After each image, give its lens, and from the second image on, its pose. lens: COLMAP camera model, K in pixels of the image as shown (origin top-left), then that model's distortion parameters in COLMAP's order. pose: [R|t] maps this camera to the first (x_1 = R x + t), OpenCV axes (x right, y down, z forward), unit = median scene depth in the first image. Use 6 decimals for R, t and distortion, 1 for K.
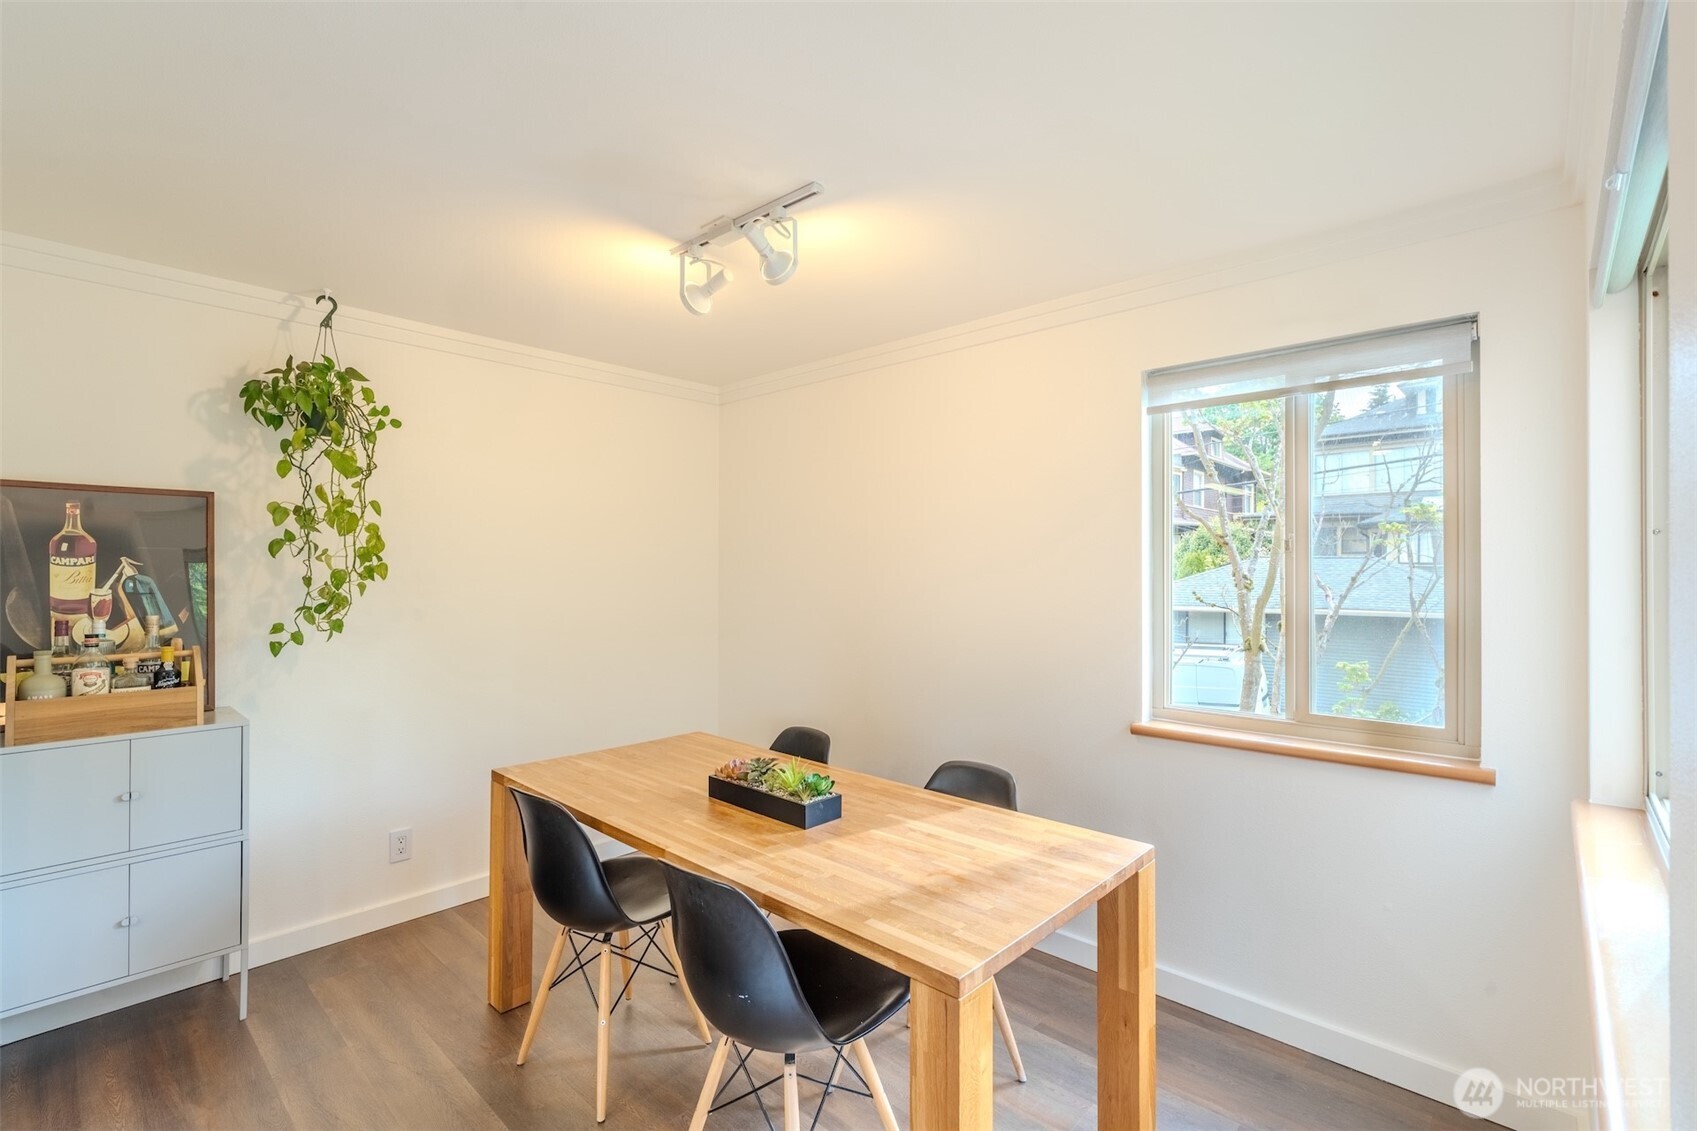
lens RADIAL K [[762.0, 0, 845.7], [0, 762.0, 559.8], [0, 0, 1]] dist [-0.015100, 0.003562]
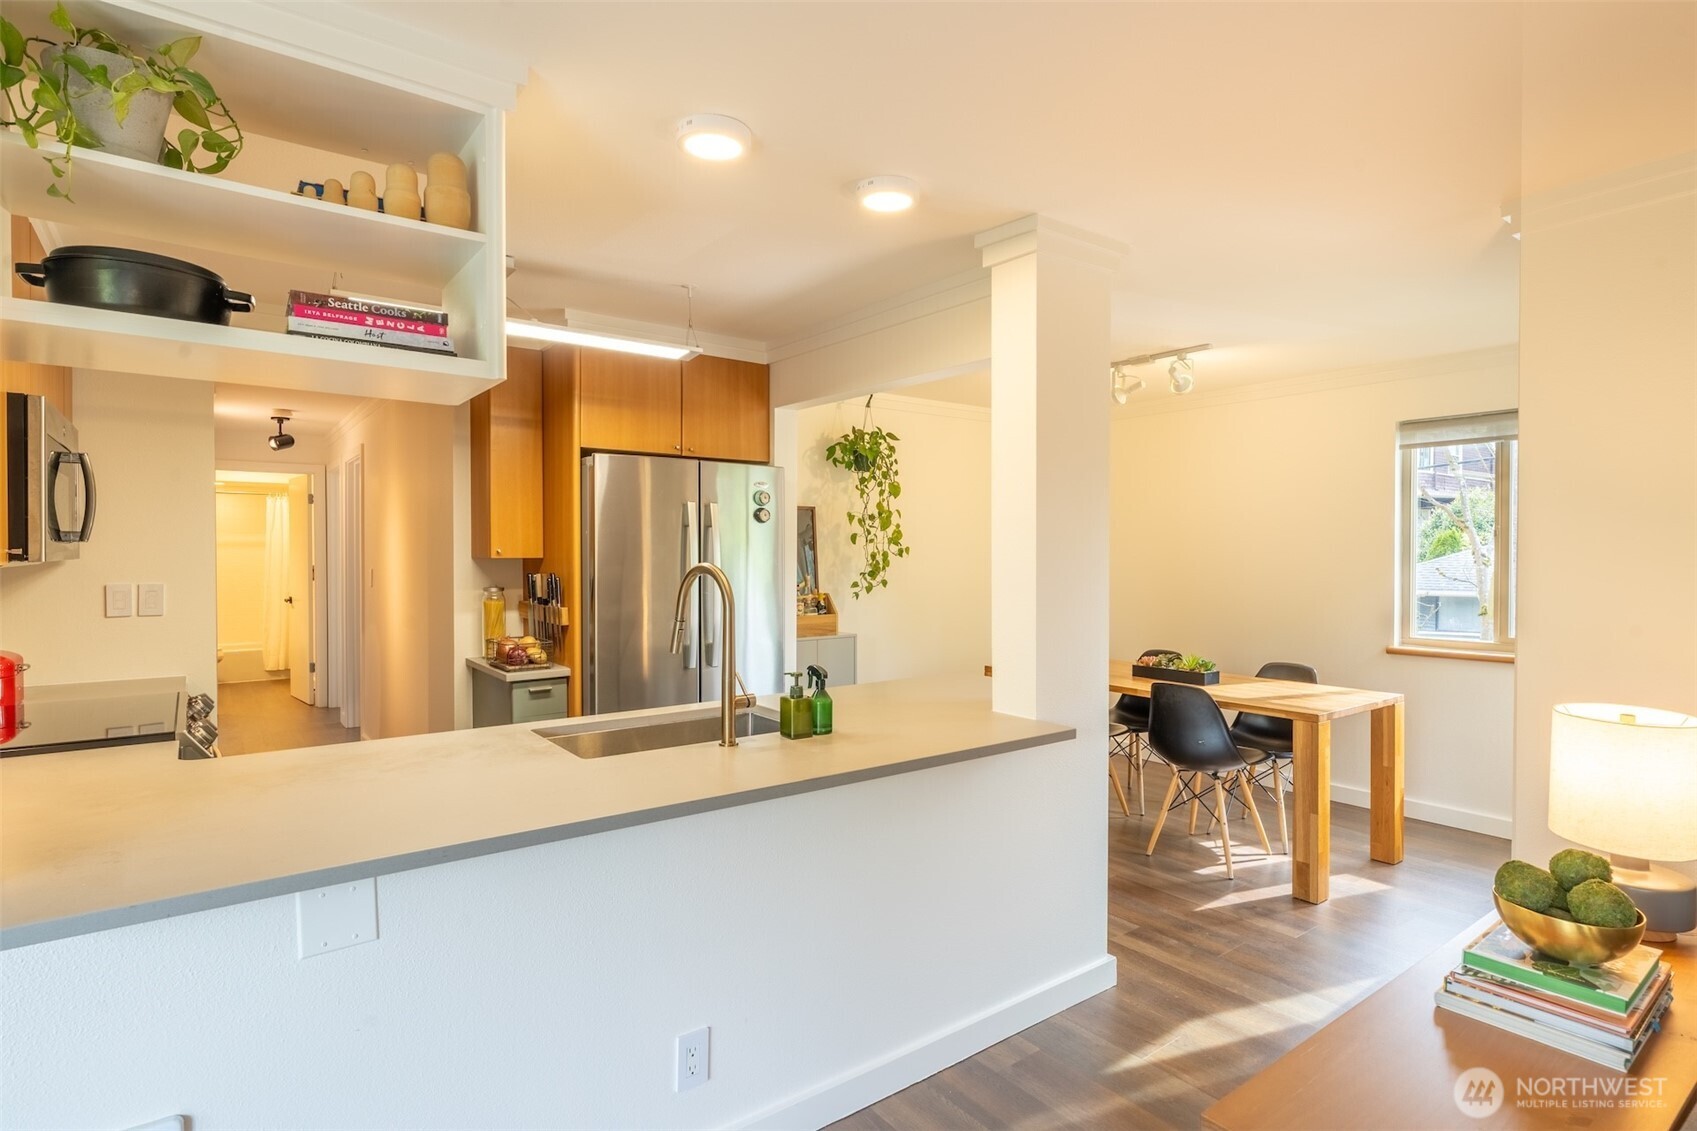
lens RADIAL K [[849.8, 0, 845.3], [0, 849.8, 561.2], [0, 0, 1]] dist [-0.024637, -0.001265]
pose [[0.981090, -0.000651, -0.193552, -0.381961], [0.005491, 0.999685, 0.024473, -0.010641], [0.193475, -0.025073, 0.980785, -0.908018]]
